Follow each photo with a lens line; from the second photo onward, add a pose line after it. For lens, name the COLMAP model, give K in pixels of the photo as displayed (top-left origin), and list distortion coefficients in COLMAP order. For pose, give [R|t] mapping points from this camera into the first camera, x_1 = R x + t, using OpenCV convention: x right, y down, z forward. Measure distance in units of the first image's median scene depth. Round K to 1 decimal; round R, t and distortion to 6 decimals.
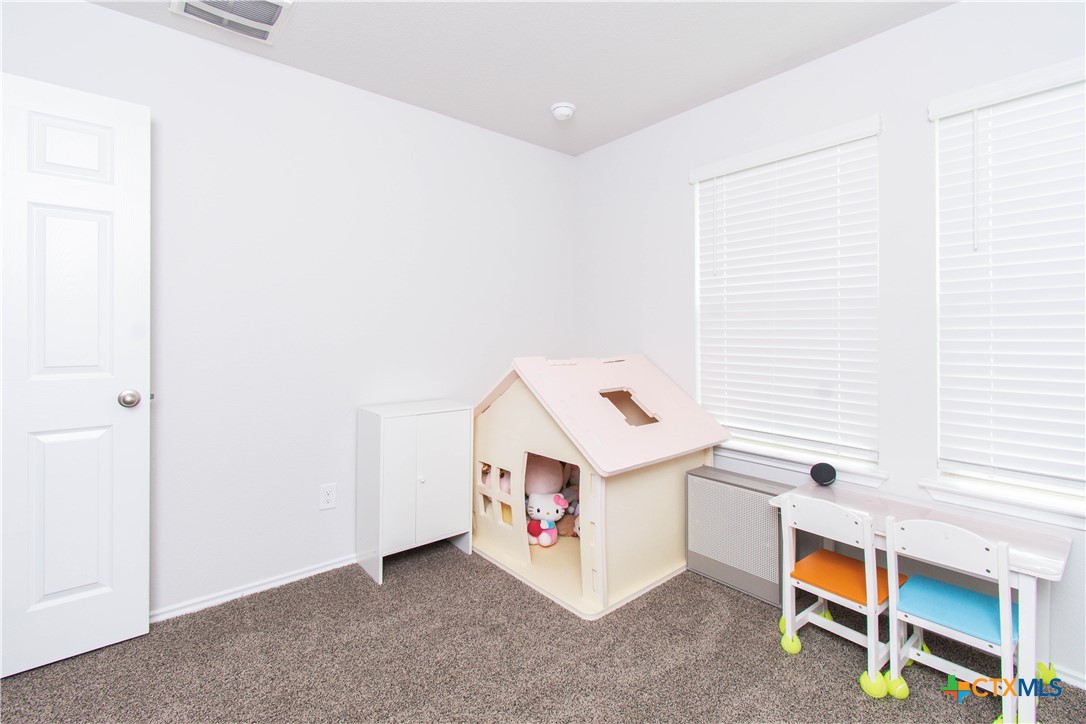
lens RADIAL K [[488.5, 0, 541.9], [0, 488.5, 339.7], [0, 0, 1]] dist [-0.000138, -0.000644]
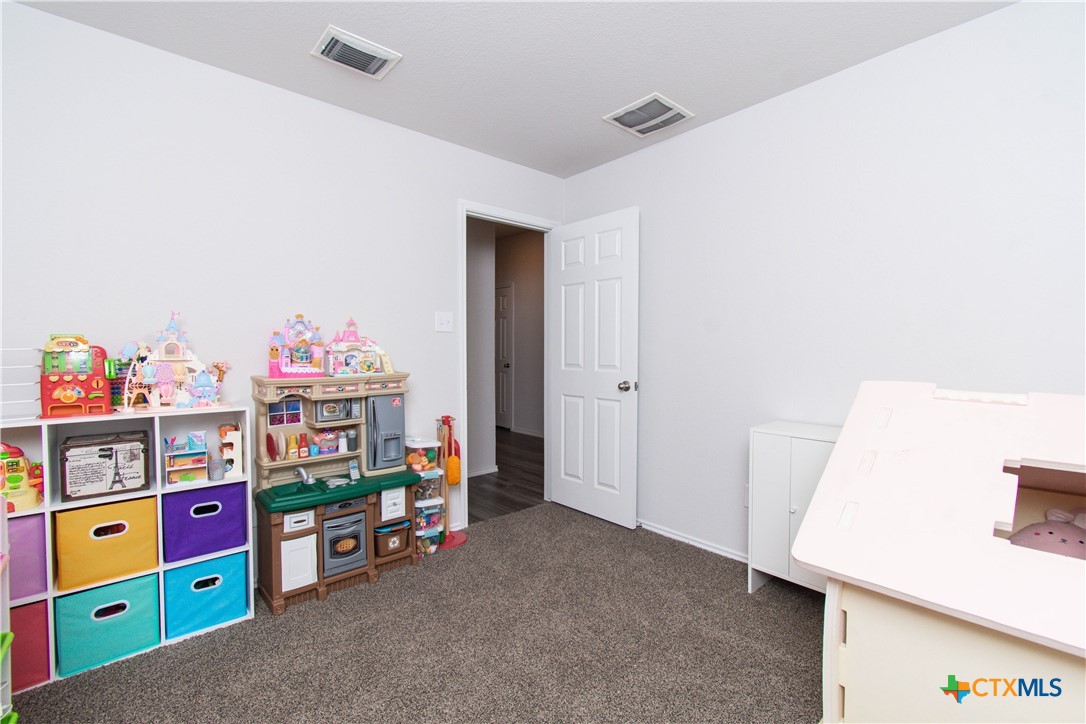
lens RADIAL K [[480.1, 0, 543.0], [0, 480.1, 362.0], [0, 0, 1]] dist [0.001268, -0.000013]
pose [[0.010416, 0.031371, -0.999454, 0.782282], [-0.003722, 0.999502, 0.031334, -0.011468], [0.999939, 0.003394, 0.010528, 0.671238]]
